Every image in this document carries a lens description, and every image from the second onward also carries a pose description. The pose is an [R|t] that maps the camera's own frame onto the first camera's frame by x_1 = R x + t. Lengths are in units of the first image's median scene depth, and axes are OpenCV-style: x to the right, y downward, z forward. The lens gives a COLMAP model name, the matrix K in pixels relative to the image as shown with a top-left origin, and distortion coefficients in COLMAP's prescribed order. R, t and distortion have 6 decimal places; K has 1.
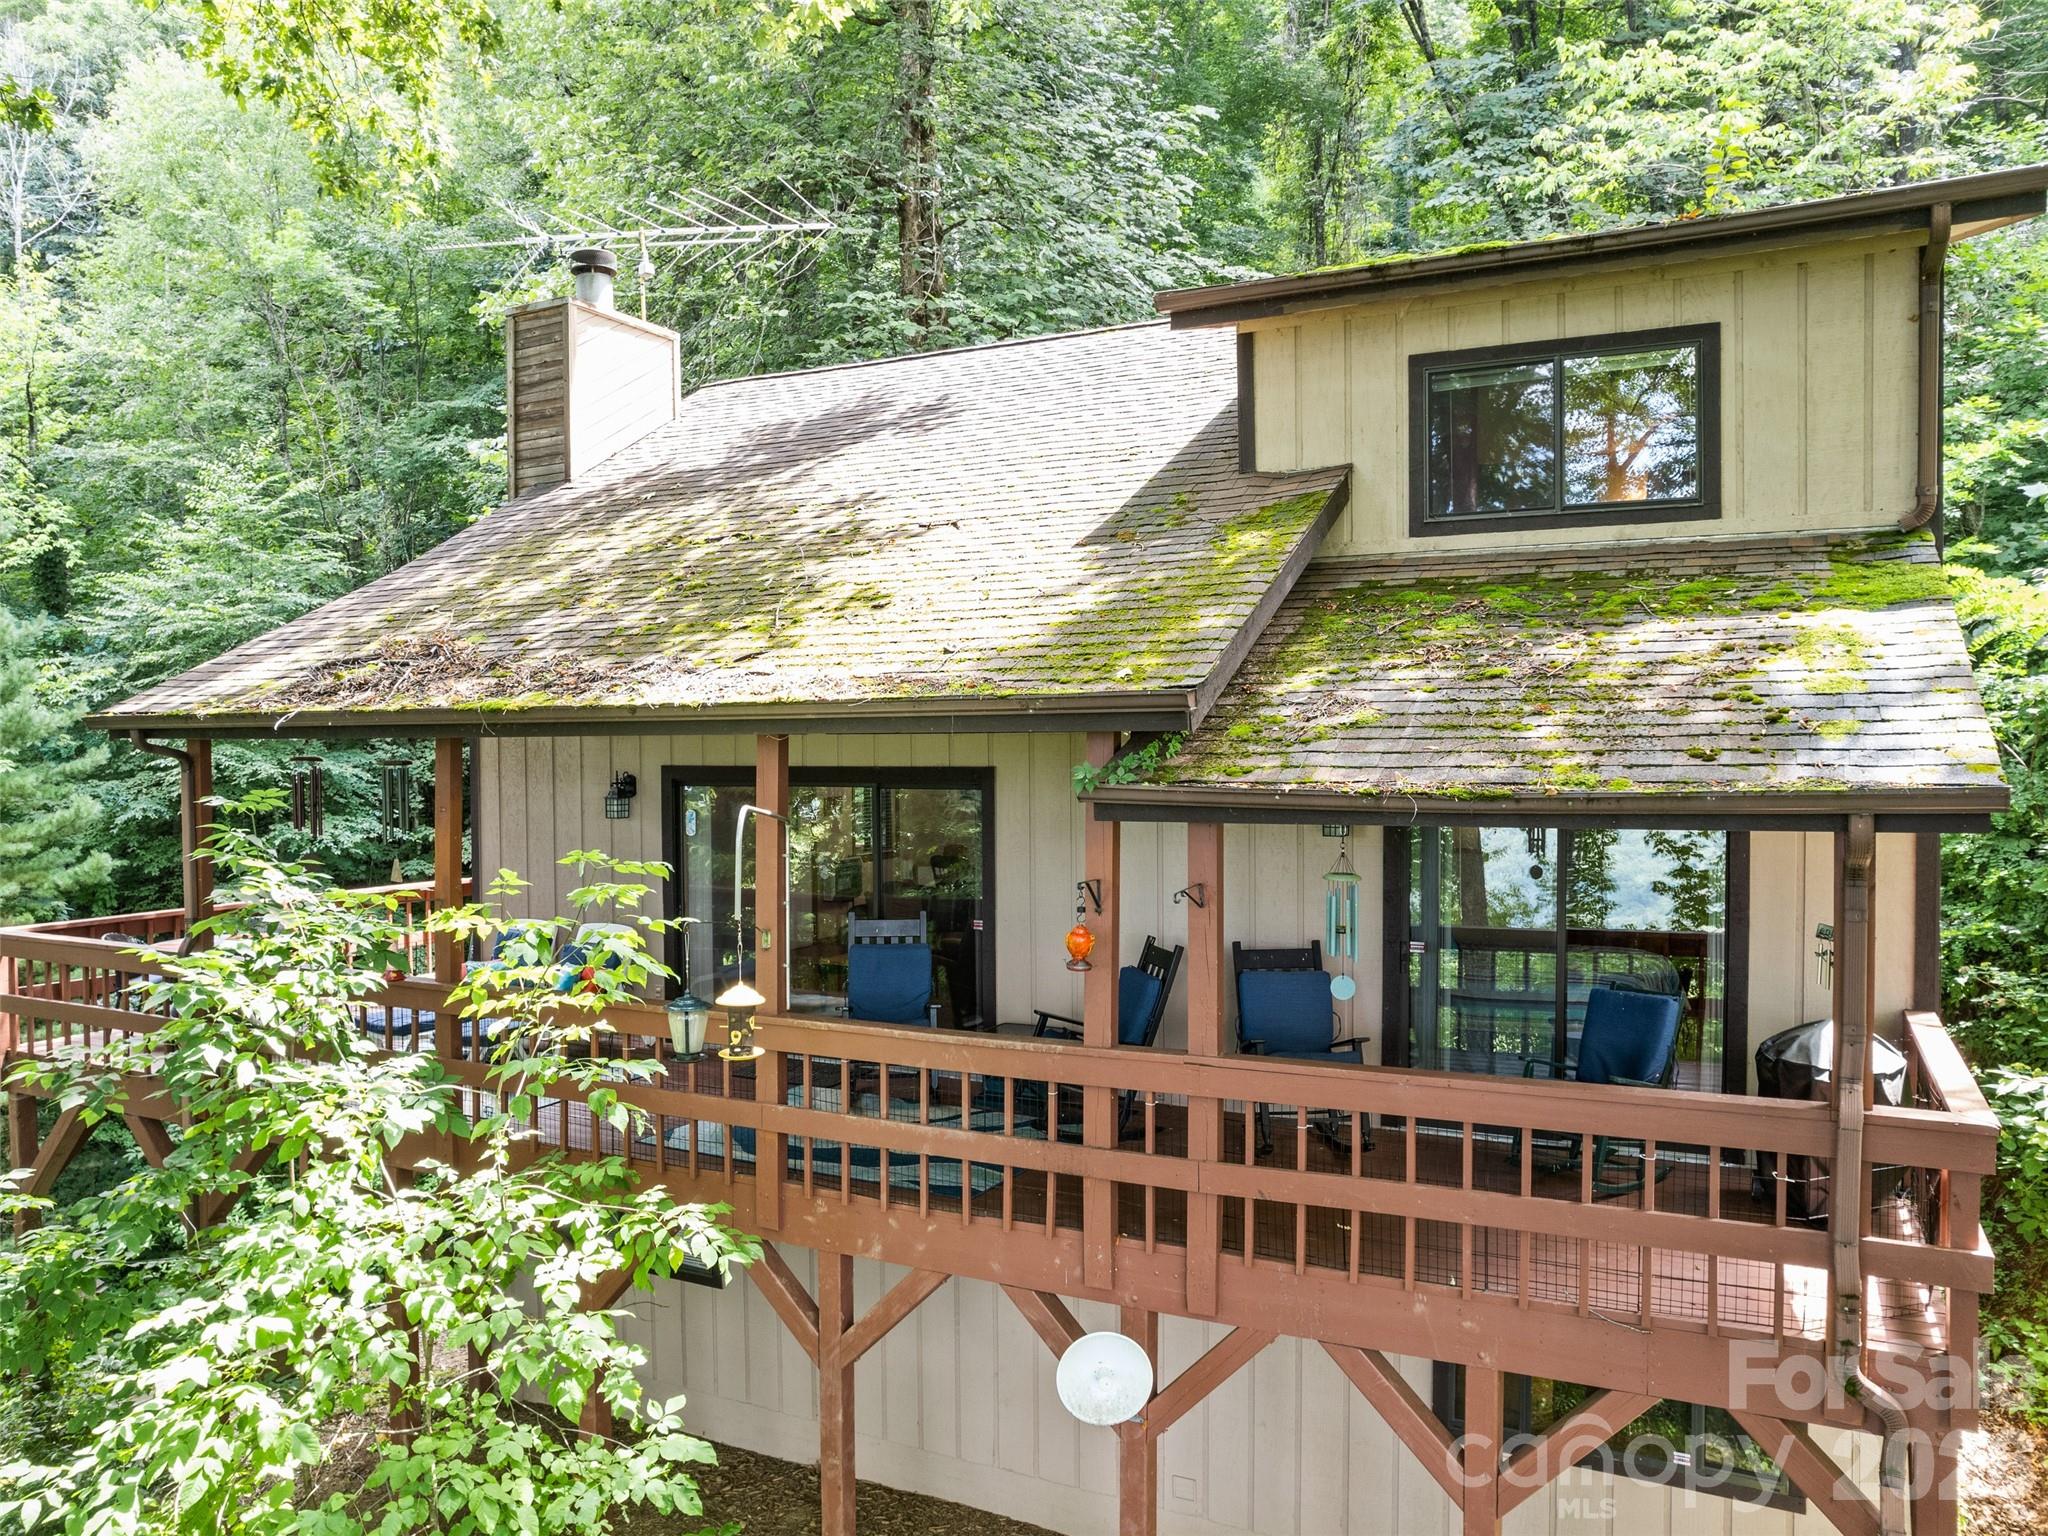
lens RADIAL K [[1510.8, 0, 1024.0], [0, 1510.8, 768.0], [0, 0, 1]] dist [-0.177493, 0.171055]
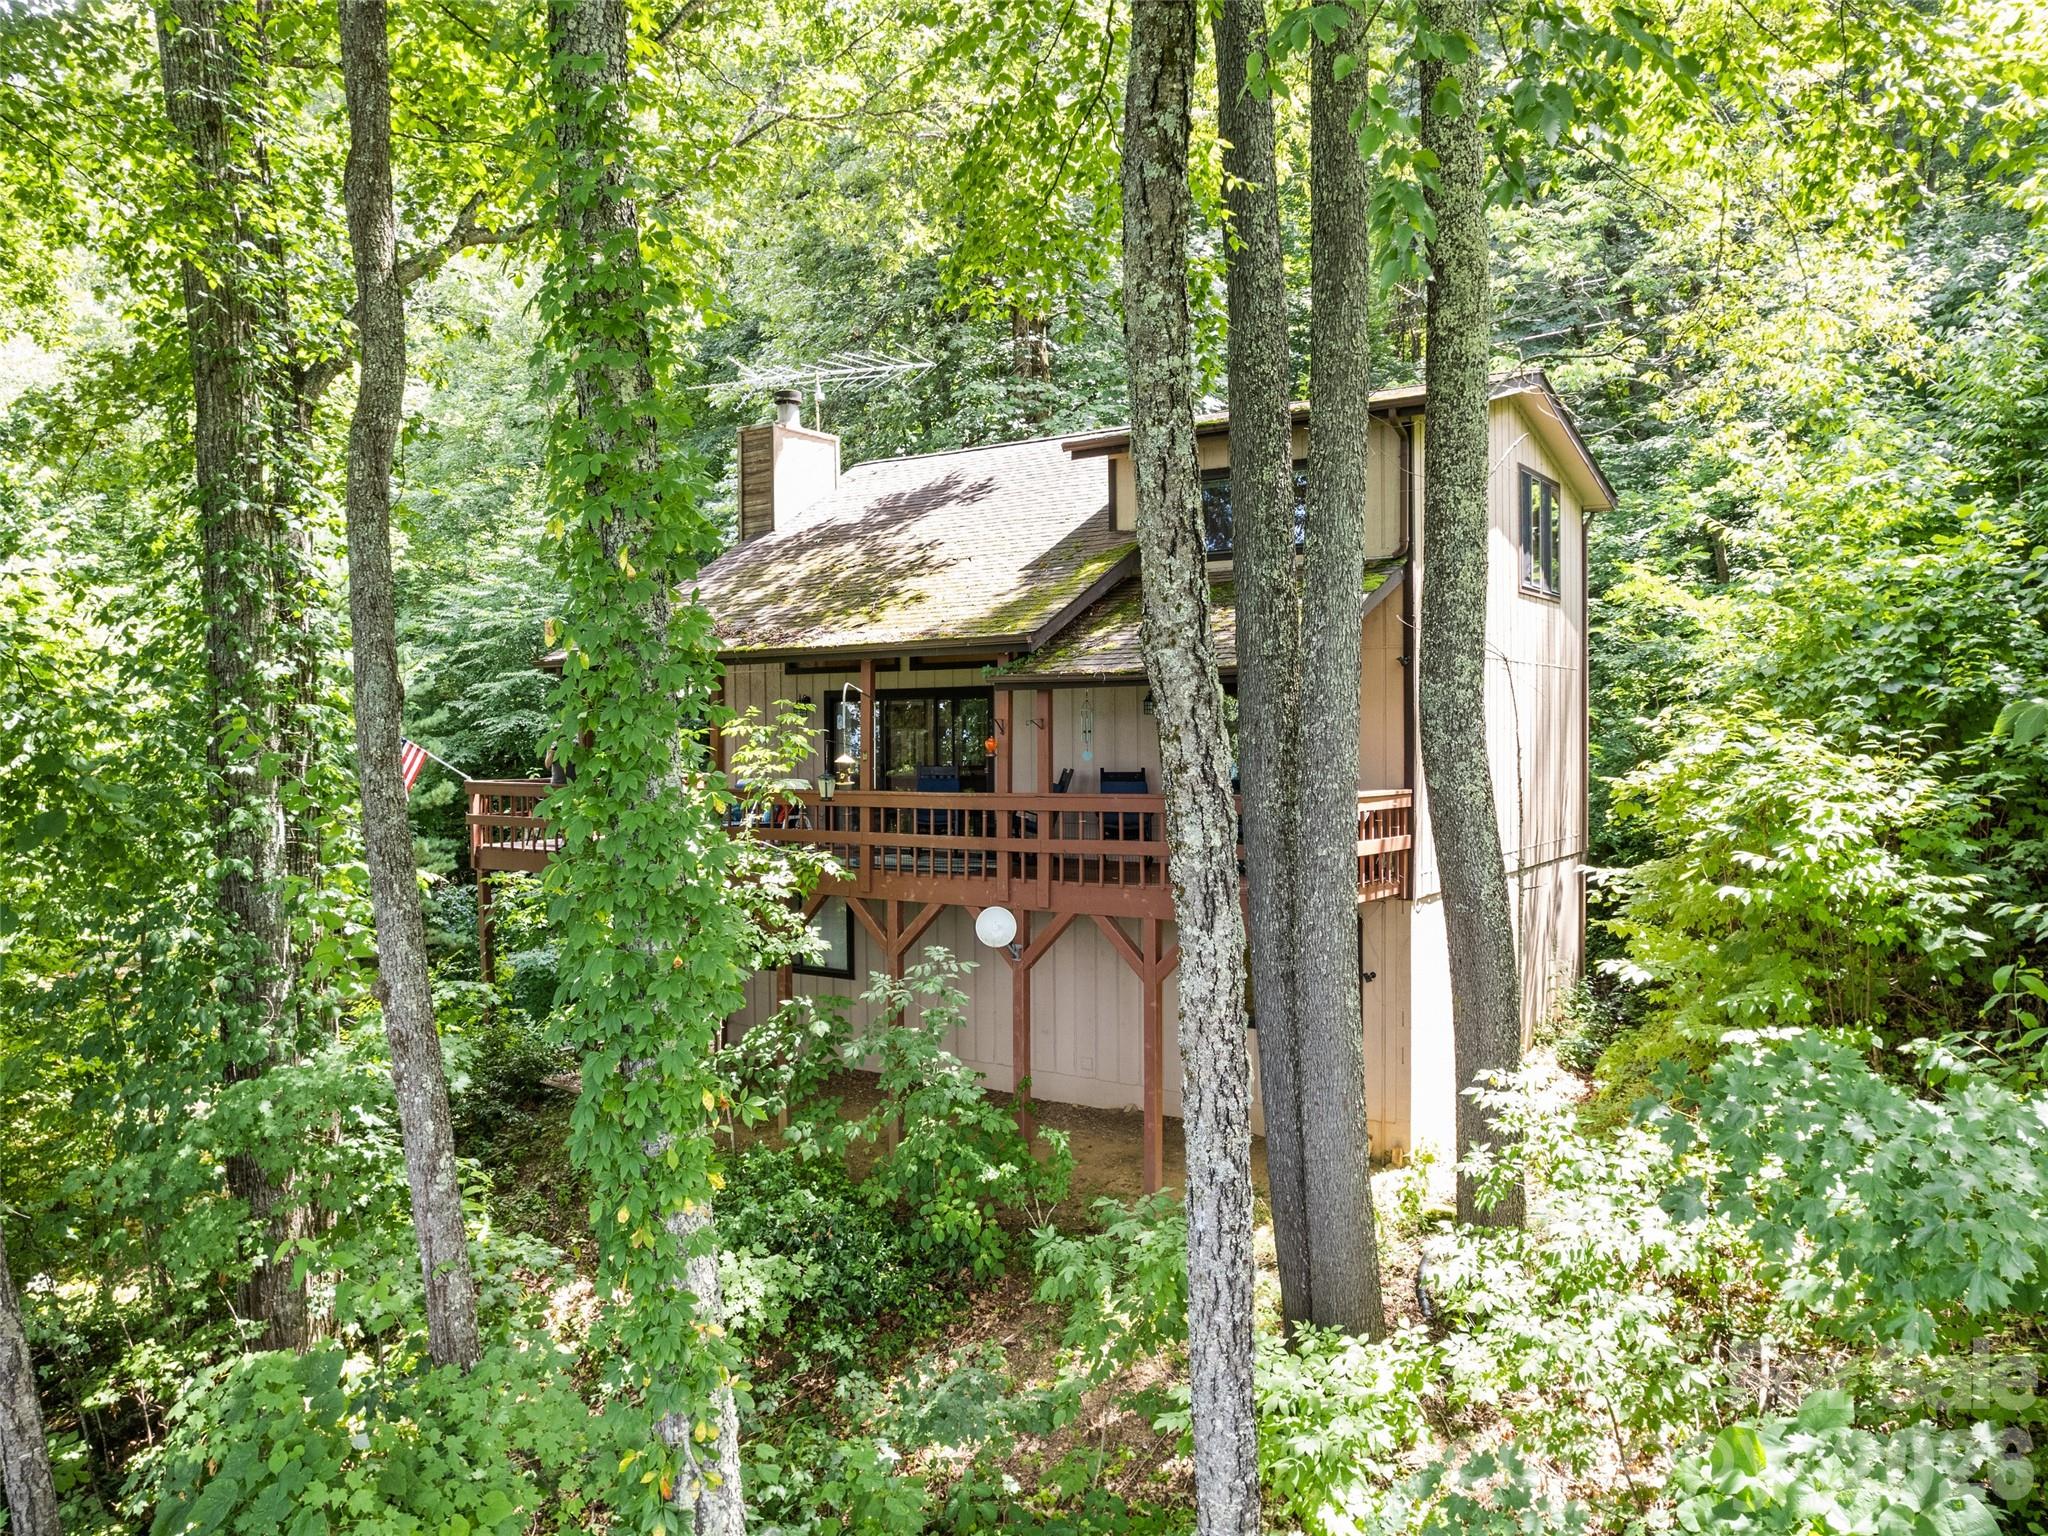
lens RADIAL K [[1510.8, 0, 1024.0], [0, 1510.8, 768.0], [0, 0, 1]] dist [-0.177493, 0.171055]
pose [[0.991481, 0.000266, -0.130254, 0.256858], [0.000216, 0.999993, 0.003682, 0.094209], [0.130254, -0.003679, 0.991474, -0.858625]]
